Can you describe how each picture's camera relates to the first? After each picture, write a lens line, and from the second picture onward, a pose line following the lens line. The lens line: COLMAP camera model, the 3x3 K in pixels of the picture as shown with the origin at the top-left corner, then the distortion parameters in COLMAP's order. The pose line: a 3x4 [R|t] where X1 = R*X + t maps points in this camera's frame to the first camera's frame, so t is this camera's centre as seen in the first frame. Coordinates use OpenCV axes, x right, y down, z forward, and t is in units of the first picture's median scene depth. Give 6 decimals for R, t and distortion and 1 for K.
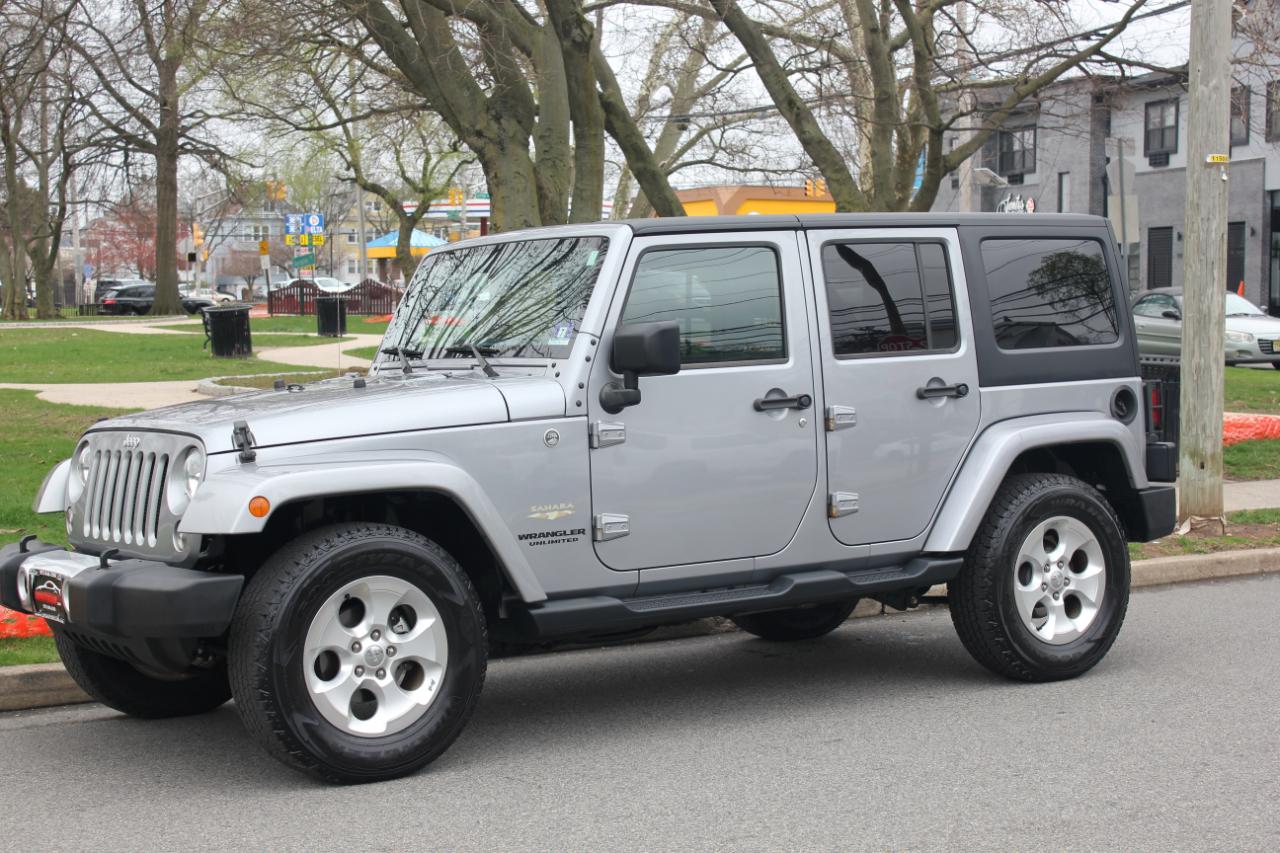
lens RADIAL K [[2123.5, 0, 709.4], [0, 2123.5, 424.7], [0, 0, 1]] dist [-0.009851, 0.039604]
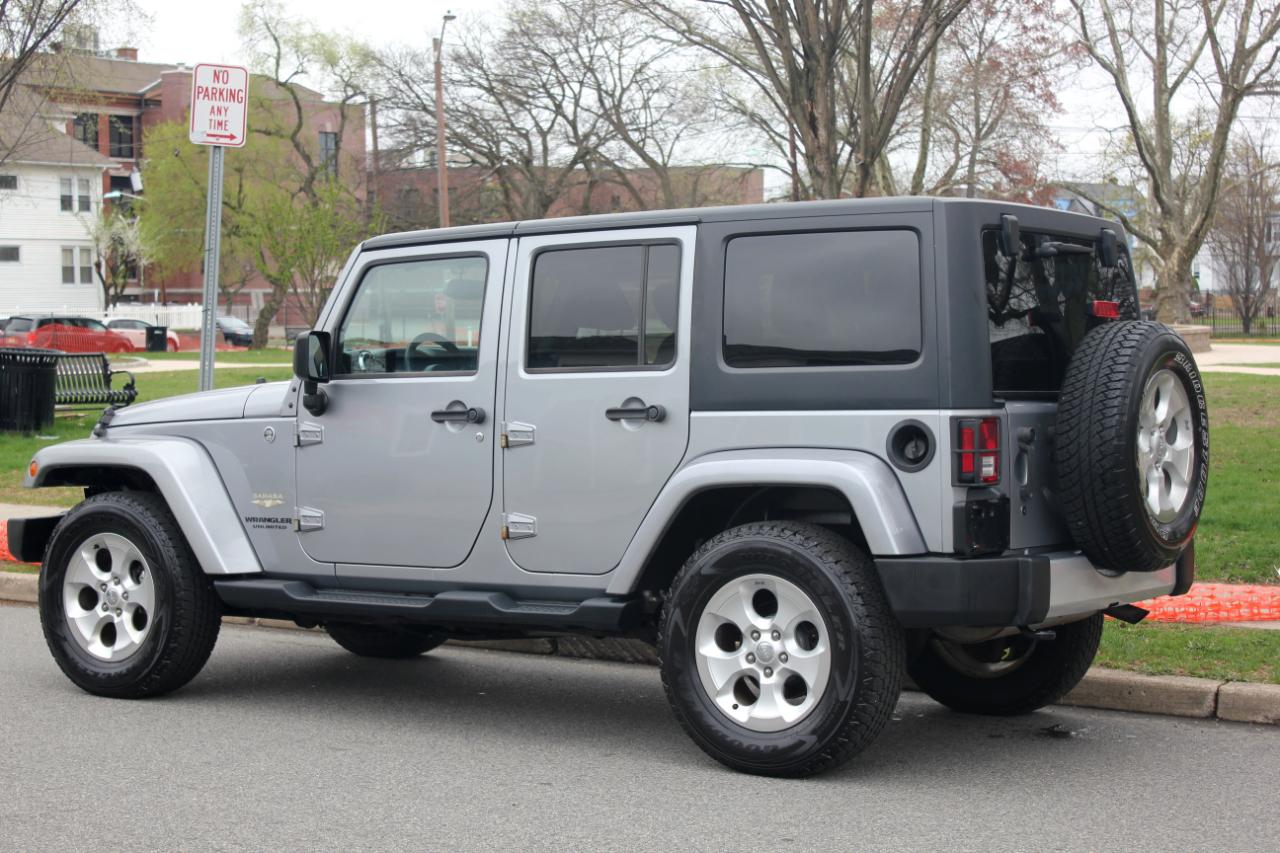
lens RADIAL K [[2418.7, 0, 640.0], [0, 2418.7, 426.5], [0, 0, 1]] dist [0.014934, 0.281510]
pose [[0.339299, 0.046507, -0.939528, 0.297138], [-0.046377, 0.998390, 0.032672, -0.012171], [0.939535, 0.032487, 0.340910, 0.185372]]
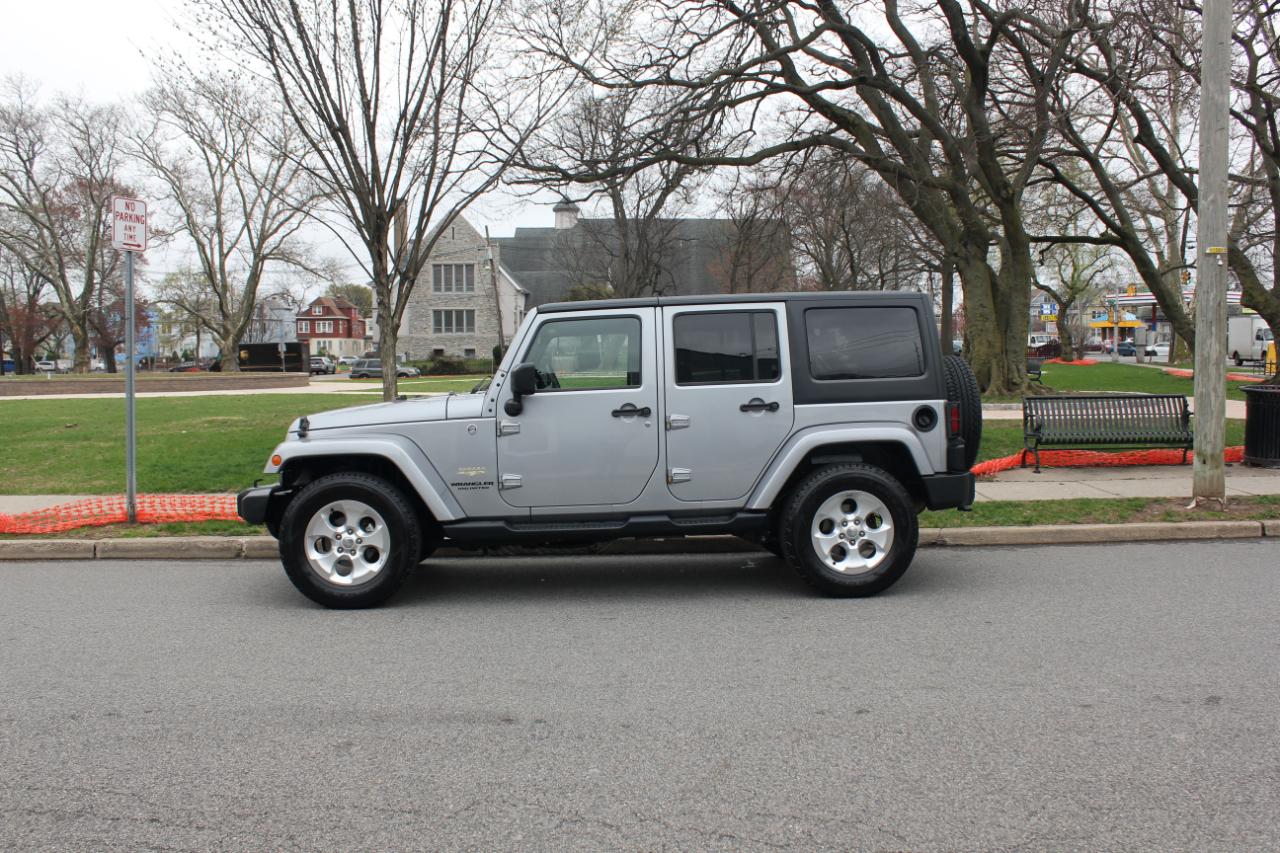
lens RADIAL K [[1168.7, 0, 682.4], [0, 1168.7, 423.3], [0, 0, 1]] dist [-0.160737, 0.134564]
pose [[0.853725, 0.023663, -0.520186, 0.143522], [-0.022120, 0.999713, 0.009173, -0.002867], [0.520254, 0.003676, 0.854004, 0.065655]]
